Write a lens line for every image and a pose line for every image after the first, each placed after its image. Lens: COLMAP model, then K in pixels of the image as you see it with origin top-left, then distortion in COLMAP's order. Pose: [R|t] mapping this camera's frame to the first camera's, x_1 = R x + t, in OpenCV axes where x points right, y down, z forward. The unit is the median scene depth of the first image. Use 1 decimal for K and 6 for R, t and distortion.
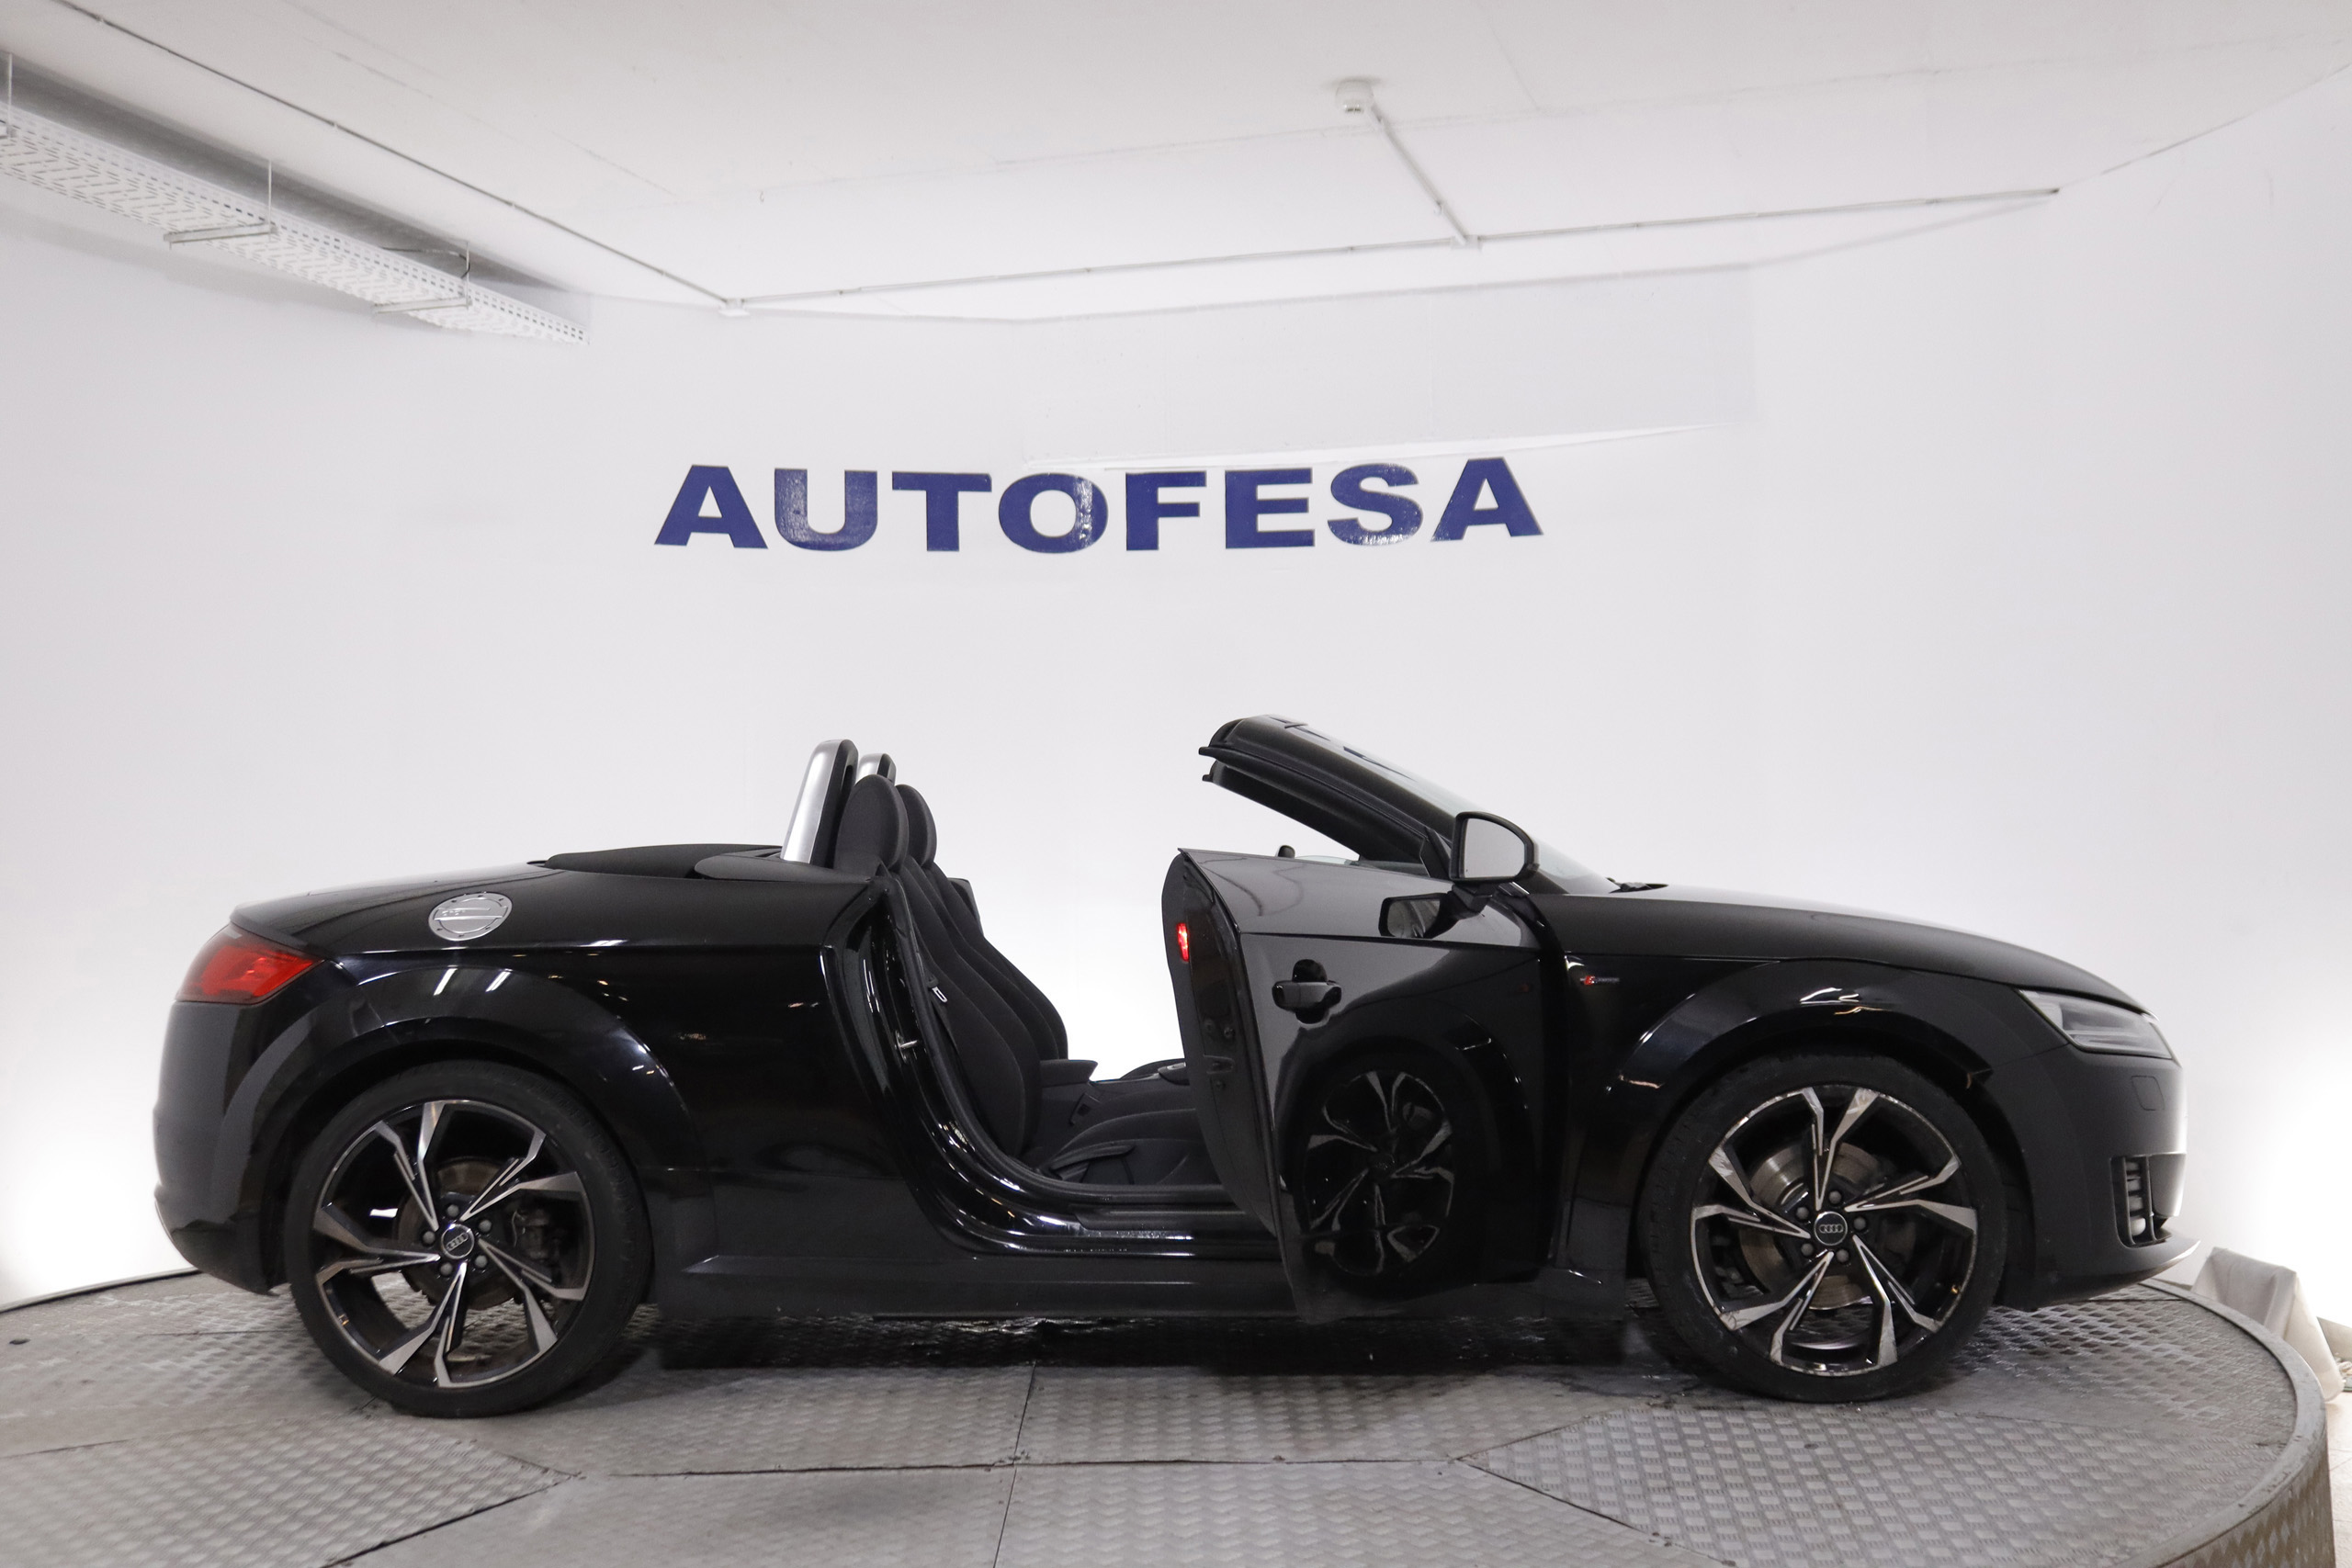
lens RADIAL K [[2686.5, 0, 1176.0], [0, 2686.5, 784.0], [0, 0, 1]] dist [-0.090305, 0.233887]
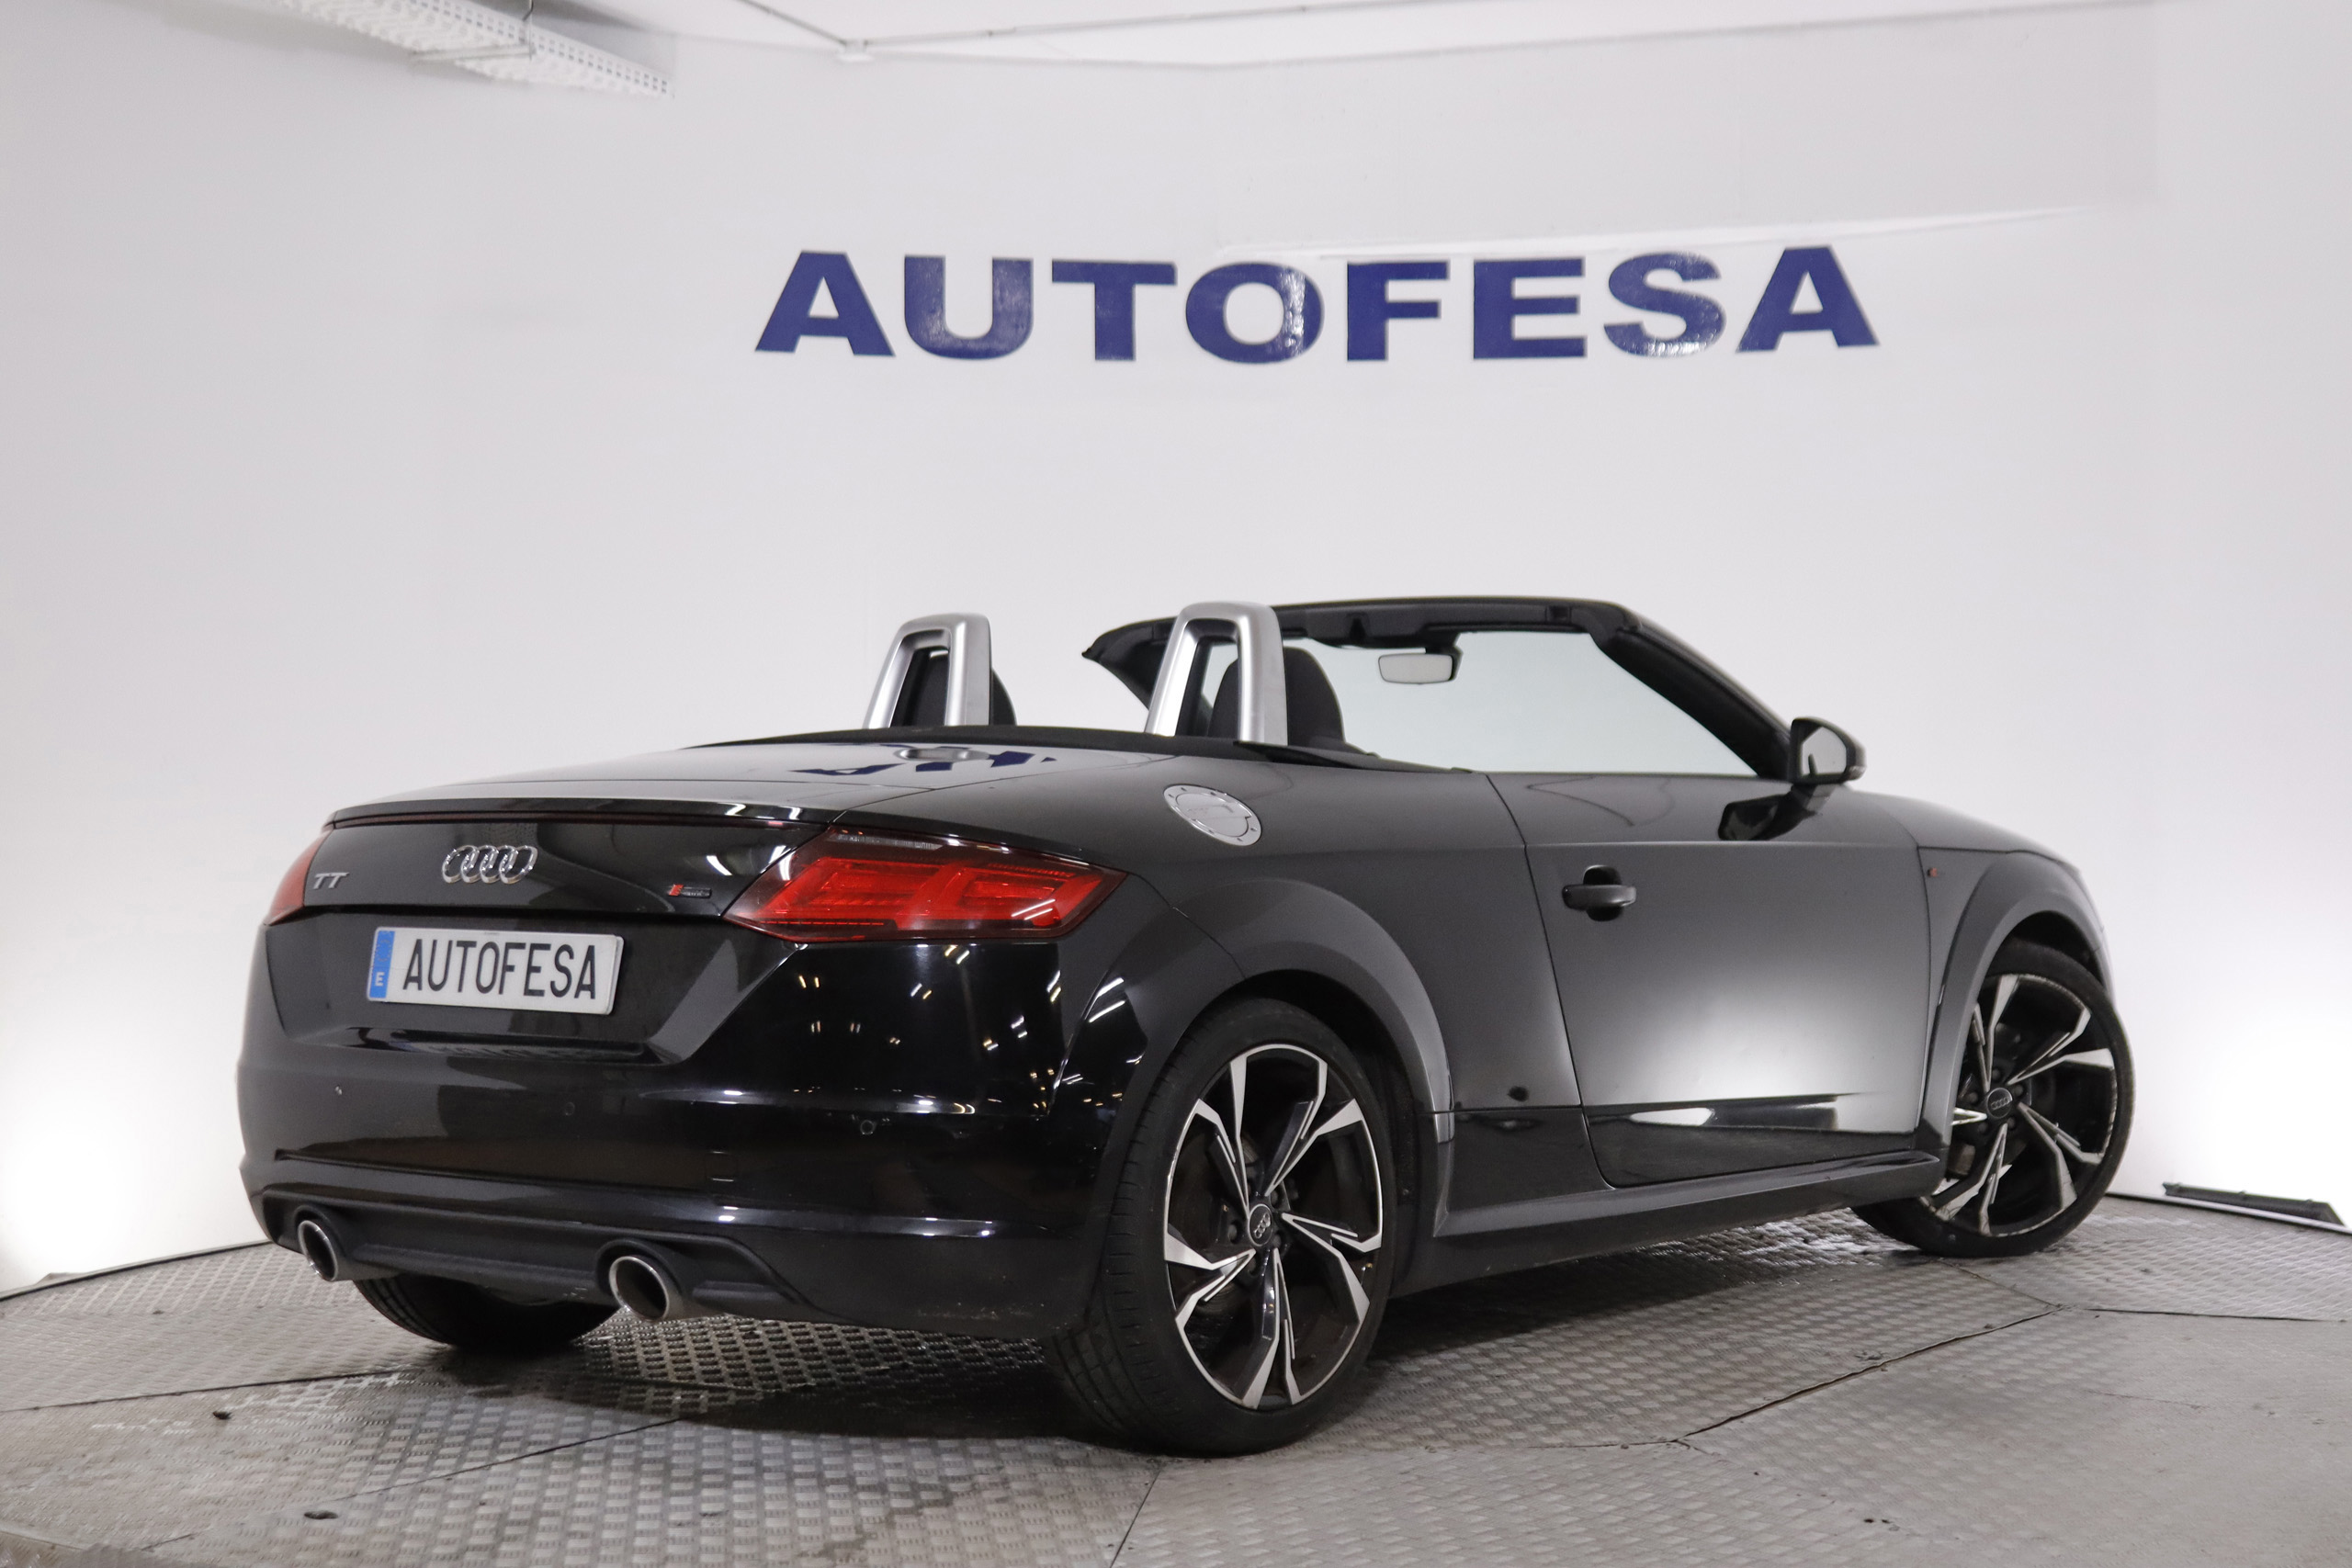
lens RADIAL K [[3752.5, 0, 1176.0], [0, 3752.5, 784.0], [0, 0, 1]] dist [-0.001955, 0.025872]
pose [[0.998281, 0.012117, -0.057350, -0.003805], [-0.009899, 0.999198, 0.038798, -0.005252], [0.057774, -0.038164, 0.997600, -0.109351]]
